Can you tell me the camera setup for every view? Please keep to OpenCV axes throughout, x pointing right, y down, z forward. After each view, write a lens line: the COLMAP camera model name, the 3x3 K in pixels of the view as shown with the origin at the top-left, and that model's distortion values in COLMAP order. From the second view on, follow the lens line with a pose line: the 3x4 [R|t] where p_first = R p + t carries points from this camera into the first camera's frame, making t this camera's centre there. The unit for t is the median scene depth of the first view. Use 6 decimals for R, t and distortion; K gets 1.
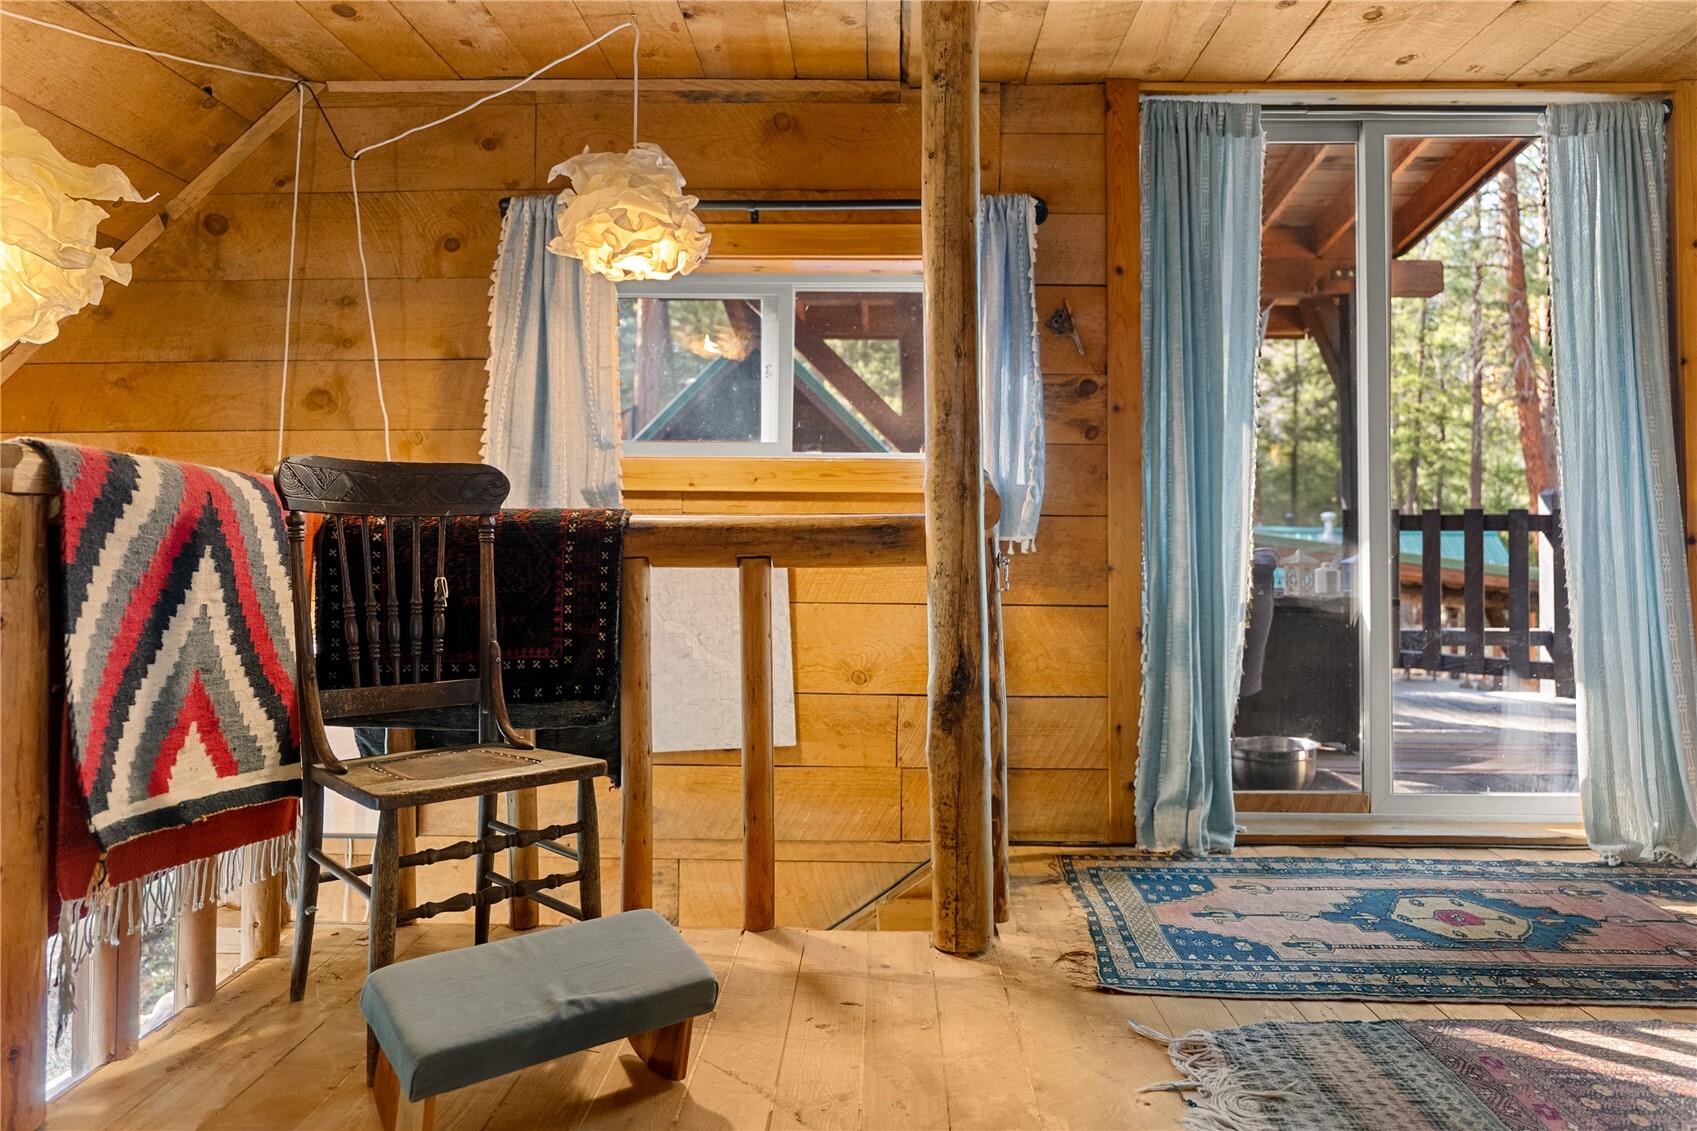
lens RADIAL K [[1172.1, 0, 854.3], [0, 1172.1, 496.8], [0, 0, 1]] dist [-0.010752, 0.000071]
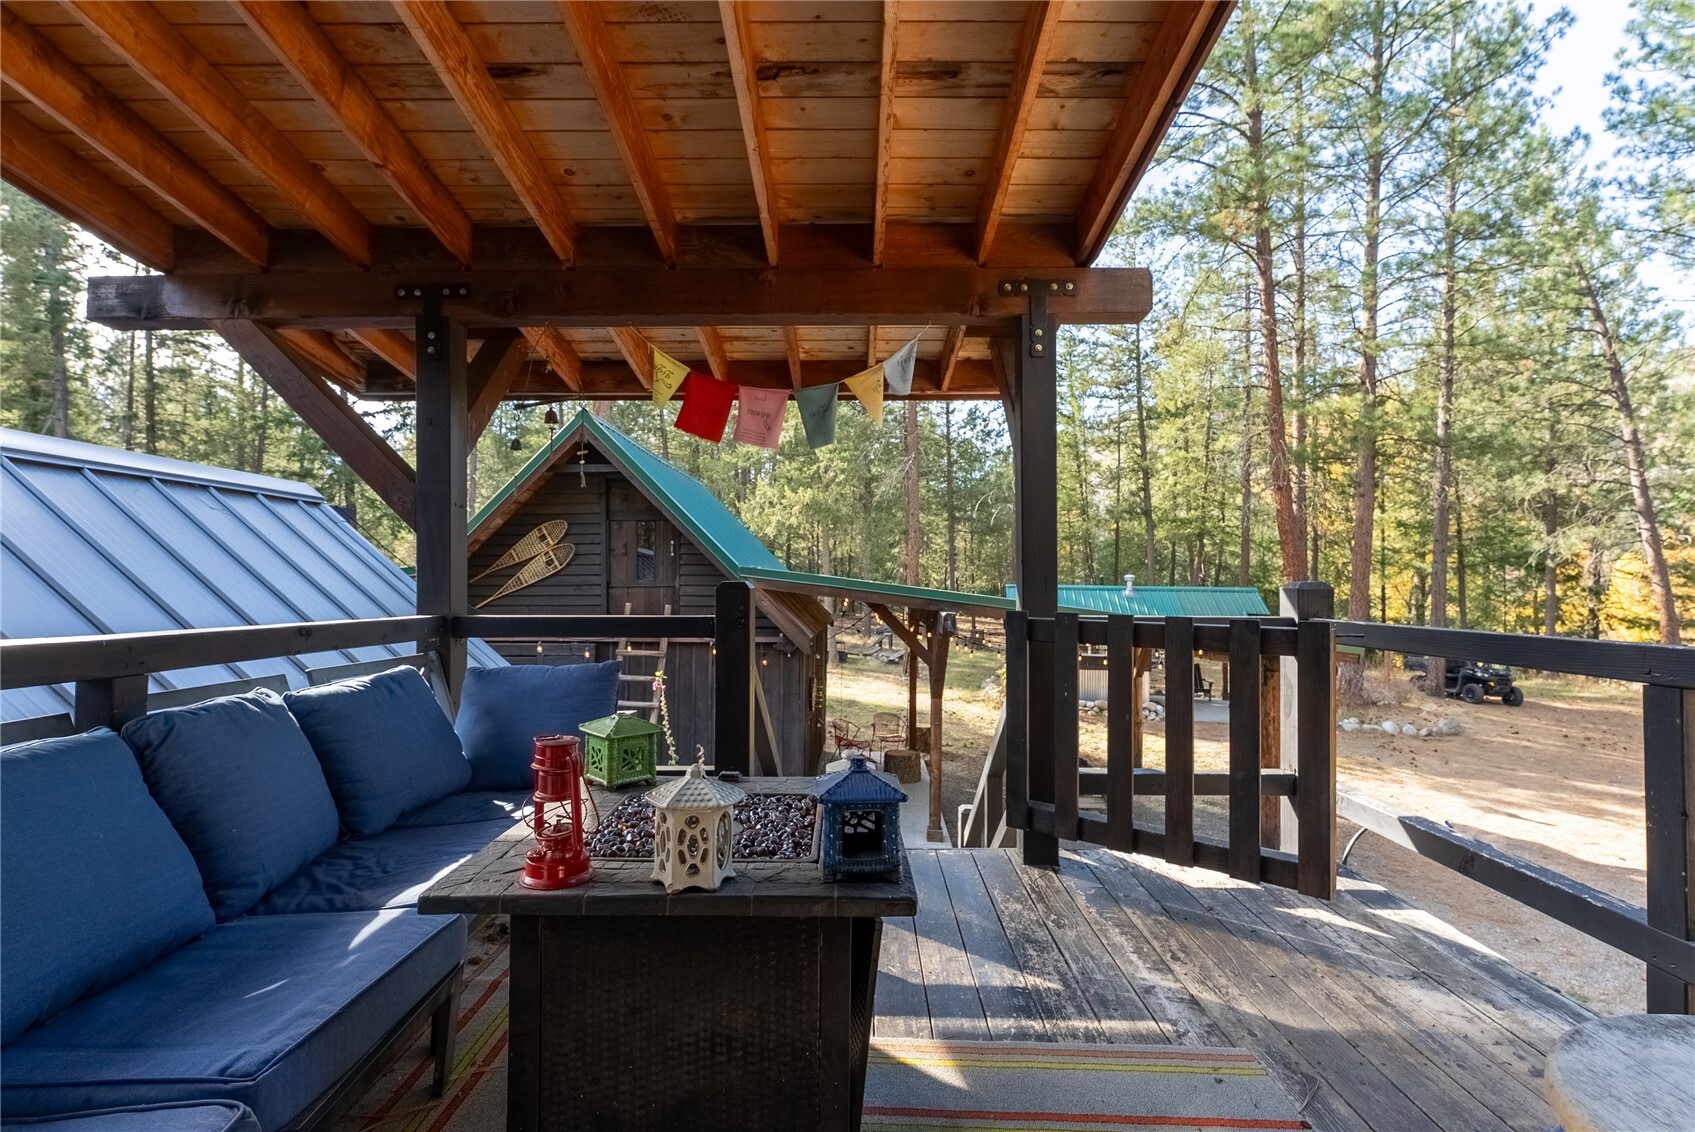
lens RADIAL K [[790.9, 0, 839.5], [0, 790.9, 570.9], [0, 0, 1]] dist [0.013671, -0.000135]
pose [[0.999919, -0.002085, 0.012557, 0.052526], [0.001894, 0.999882, 0.015245, -0.003573], [-0.012587, -0.015220, 0.999805, 0.087148]]
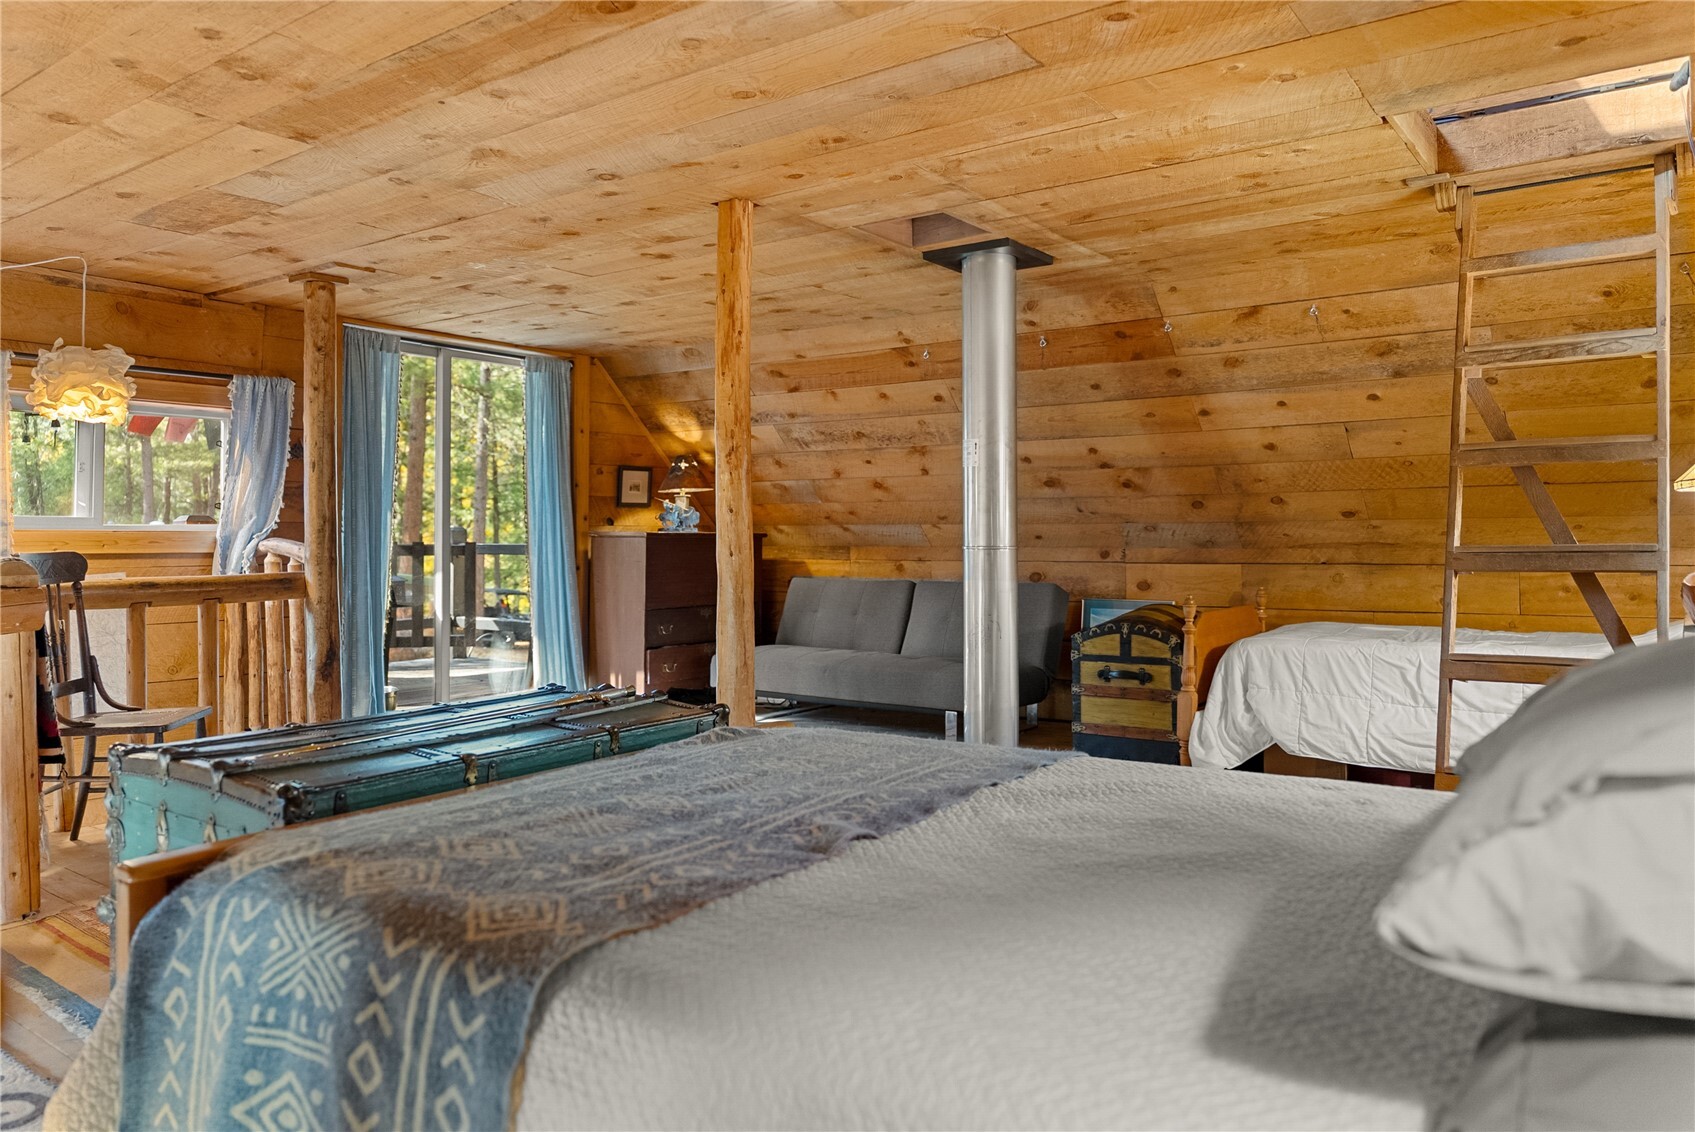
lens RADIAL K [[1166.3, 0, 844.6], [0, 1166.3, 555.8], [0, 0, 1]] dist [-0.005926, -0.000446]
pose [[0.567350, -0.020934, 0.823211, -0.063404], [-0.021822, 0.998944, 0.040442, -0.006793], [-0.823188, -0.040909, 0.566294, -0.051134]]
